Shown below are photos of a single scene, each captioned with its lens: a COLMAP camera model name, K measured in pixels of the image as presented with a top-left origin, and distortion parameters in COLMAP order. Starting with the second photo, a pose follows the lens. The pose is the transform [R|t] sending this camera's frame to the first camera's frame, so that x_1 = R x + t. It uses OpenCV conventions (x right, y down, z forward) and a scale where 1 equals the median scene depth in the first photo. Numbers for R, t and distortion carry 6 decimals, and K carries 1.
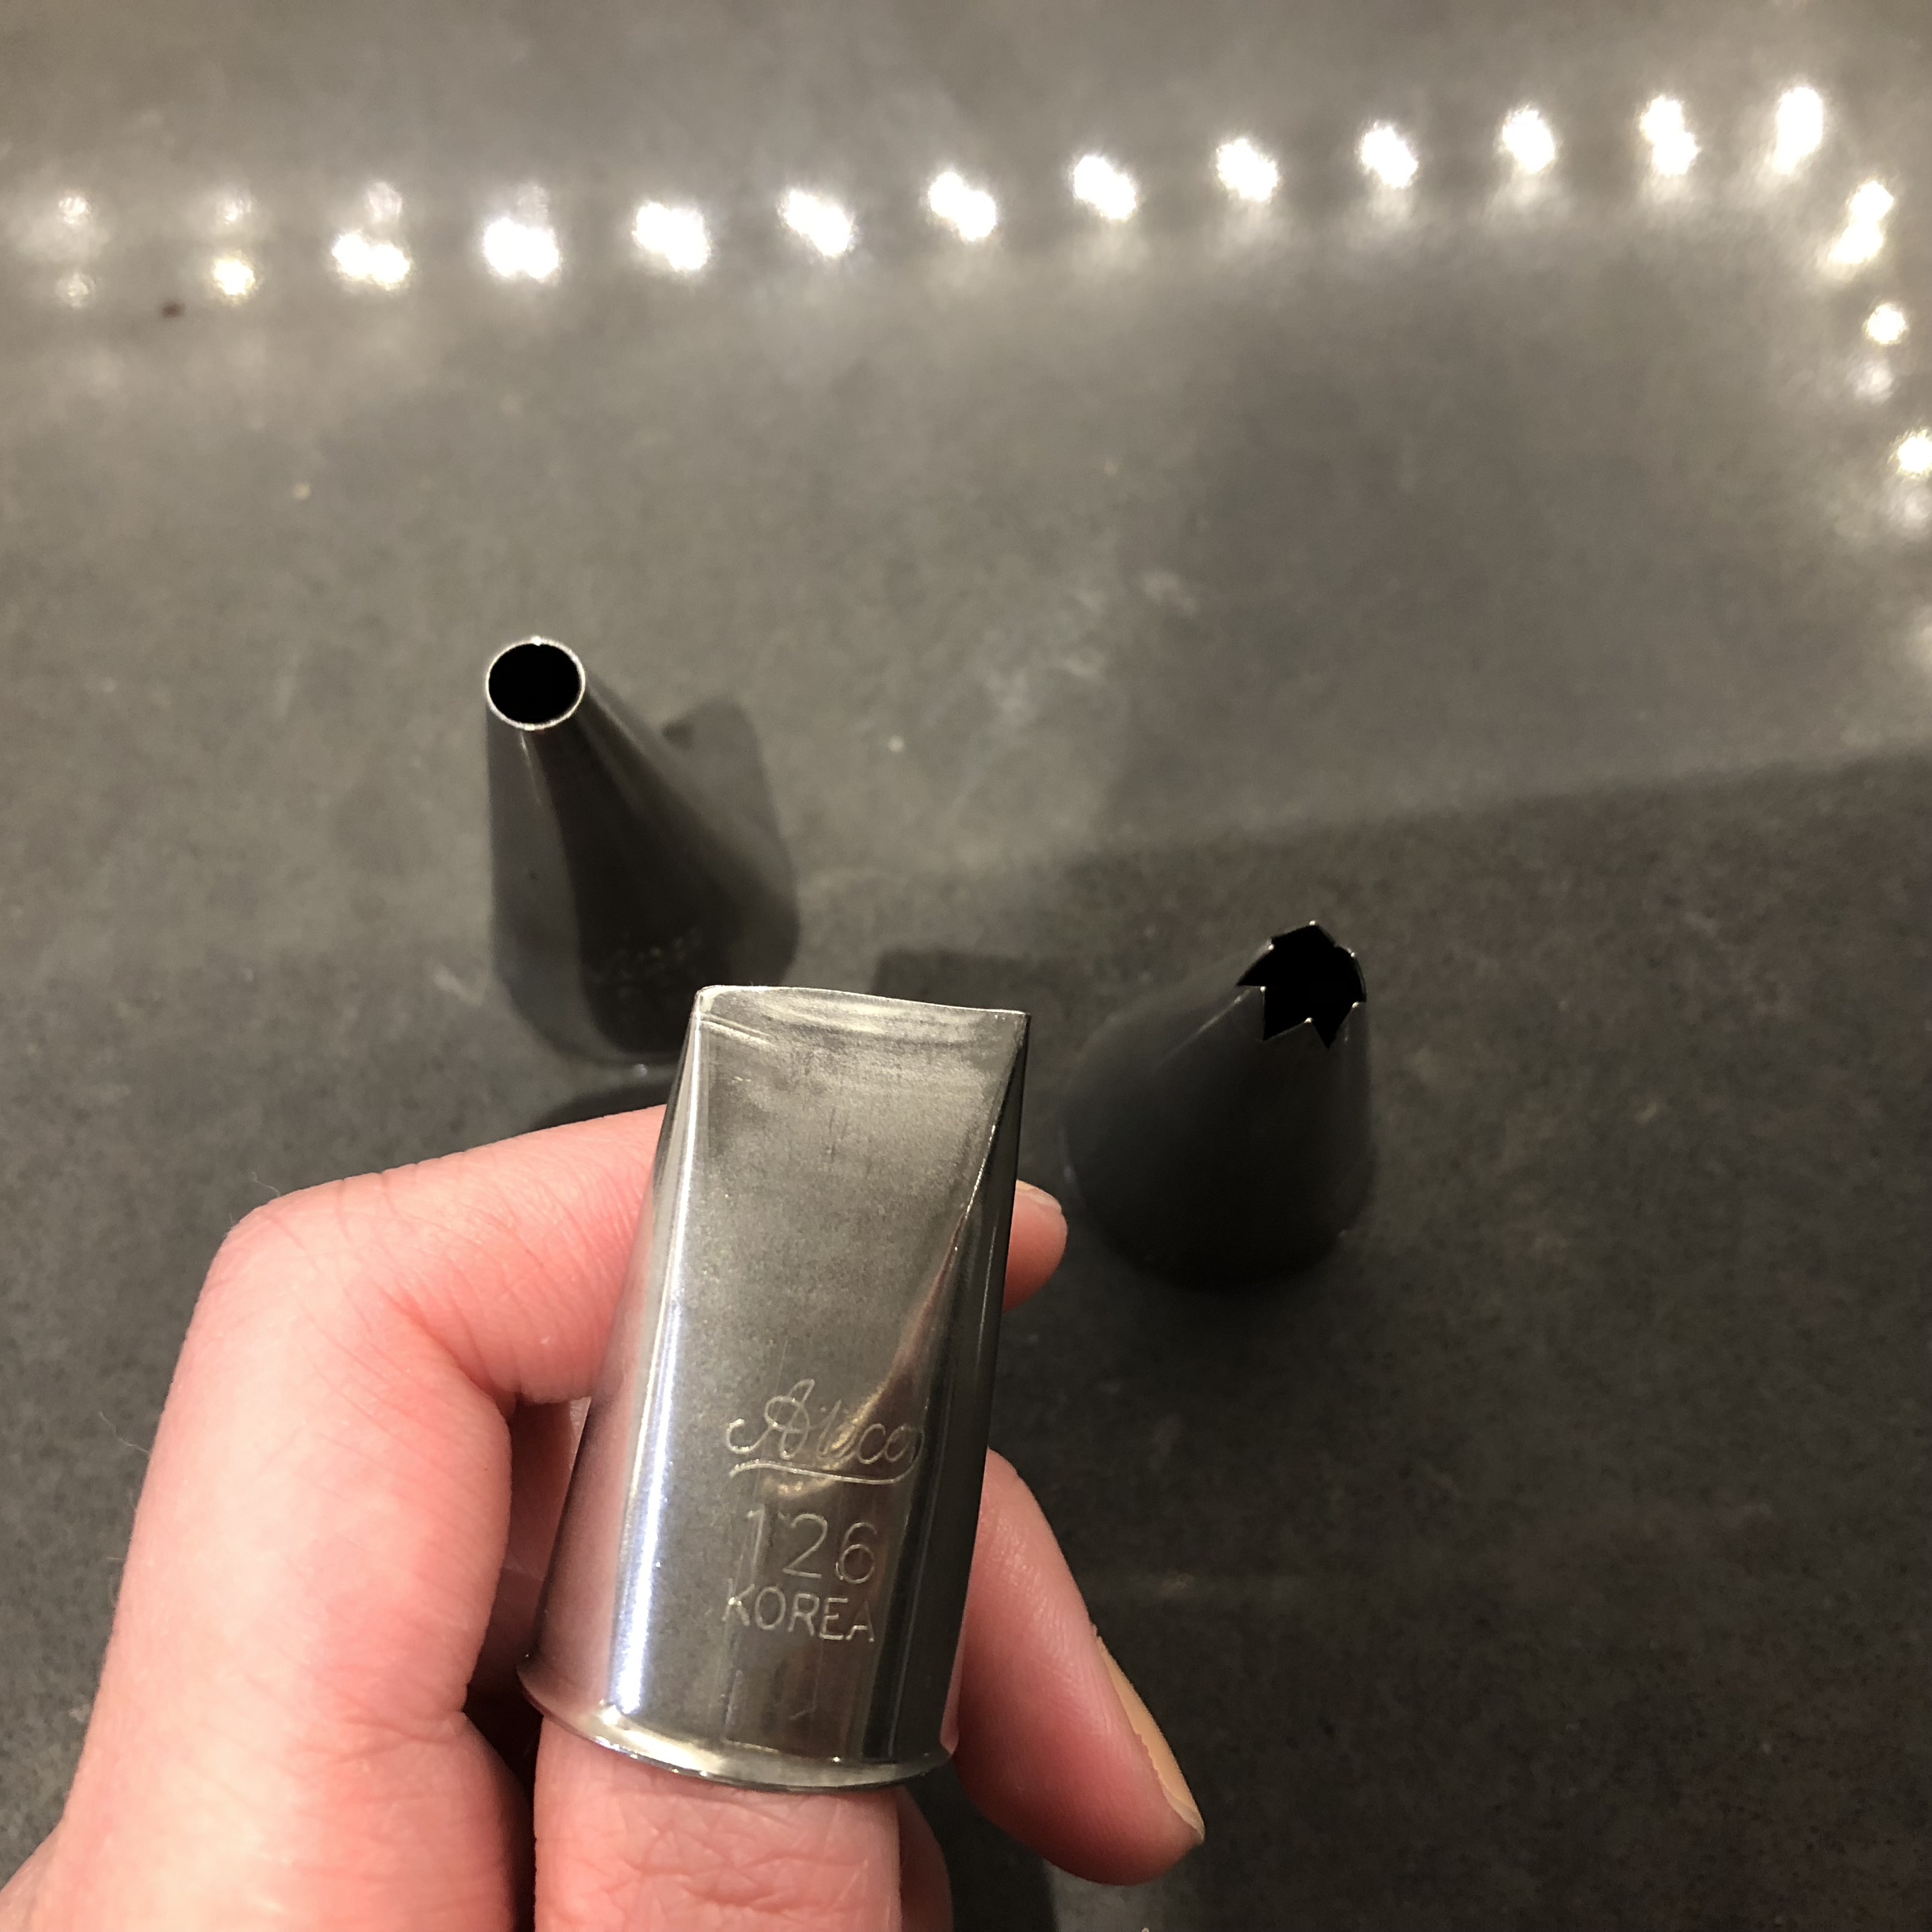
lens RADIAL K [[2156.8, 0, 966.0], [0, 2156.8, 966.0], [0, 0, 1]] dist [0.056846, -0.211687]
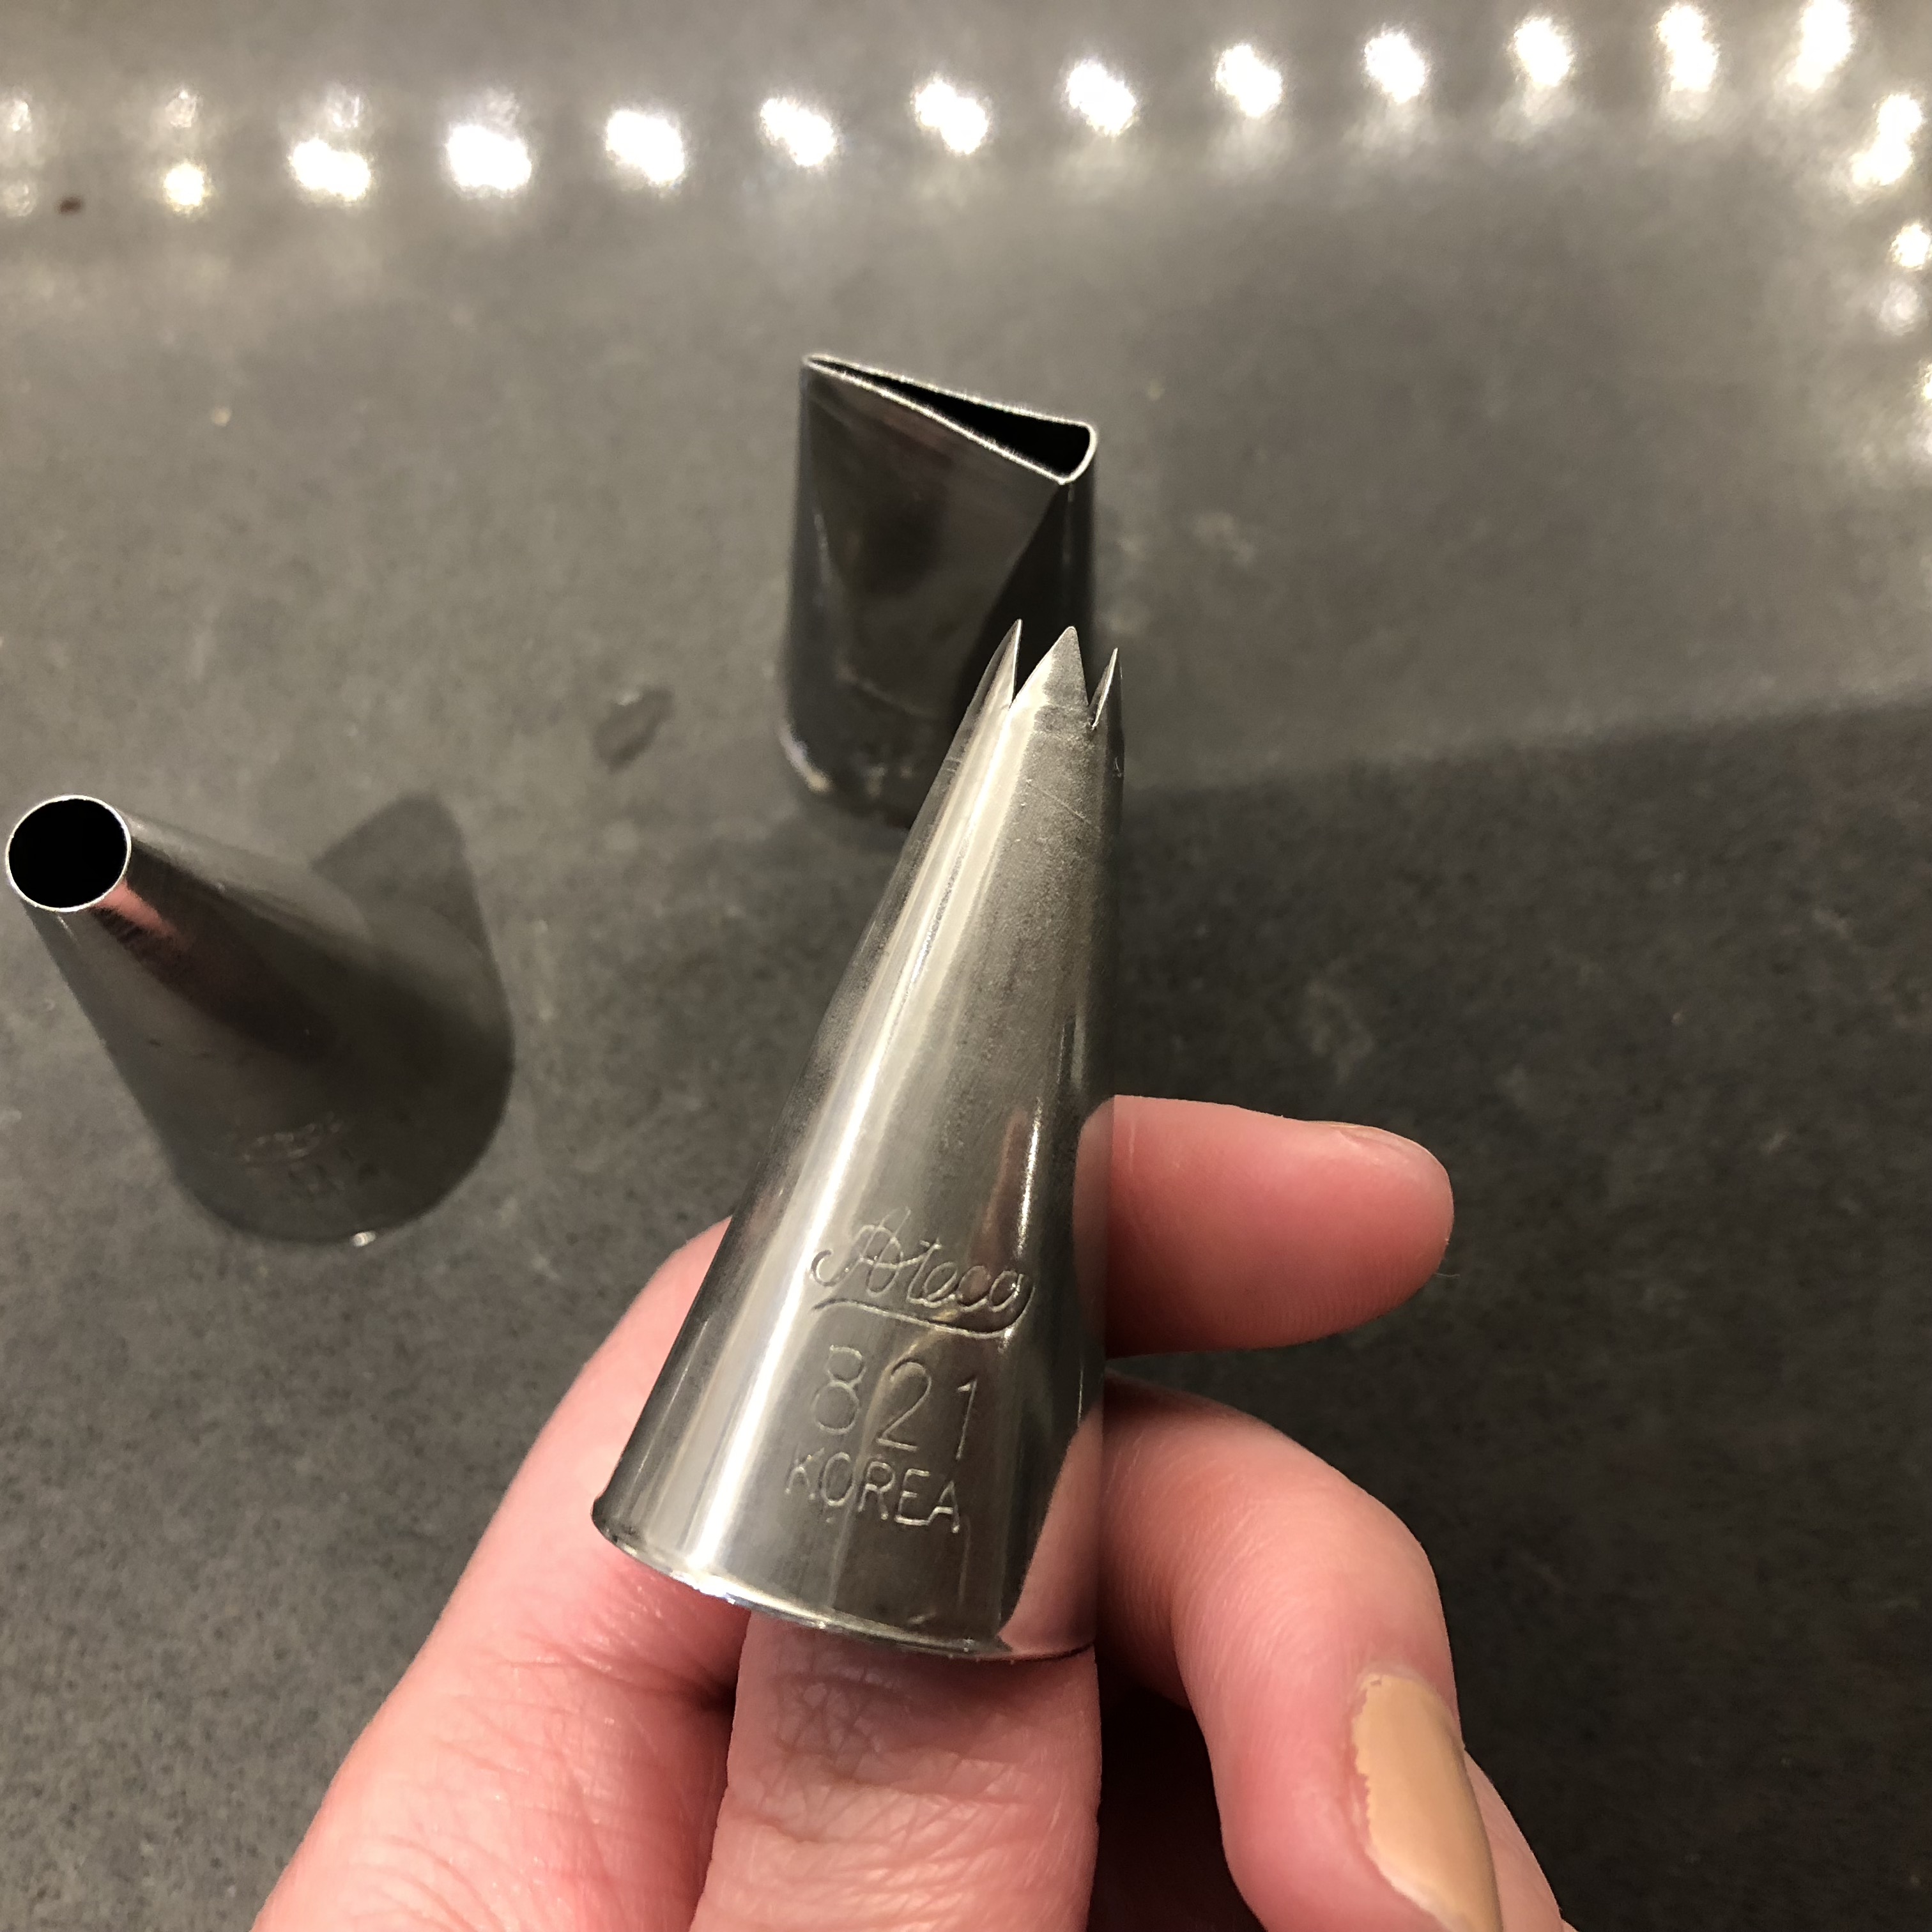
lens RADIAL K [[2185.8, 0, 966.0], [0, 2185.8, 966.0], [0, 0, 1]] dist [-0.015737, 0.000297]
pose [[0.999946, 0.002134, 0.010185, -0.018277], [-0.002451, 0.999511, 0.031180, -0.028644], [-0.010114, -0.031203, 0.999462, 0.125278]]
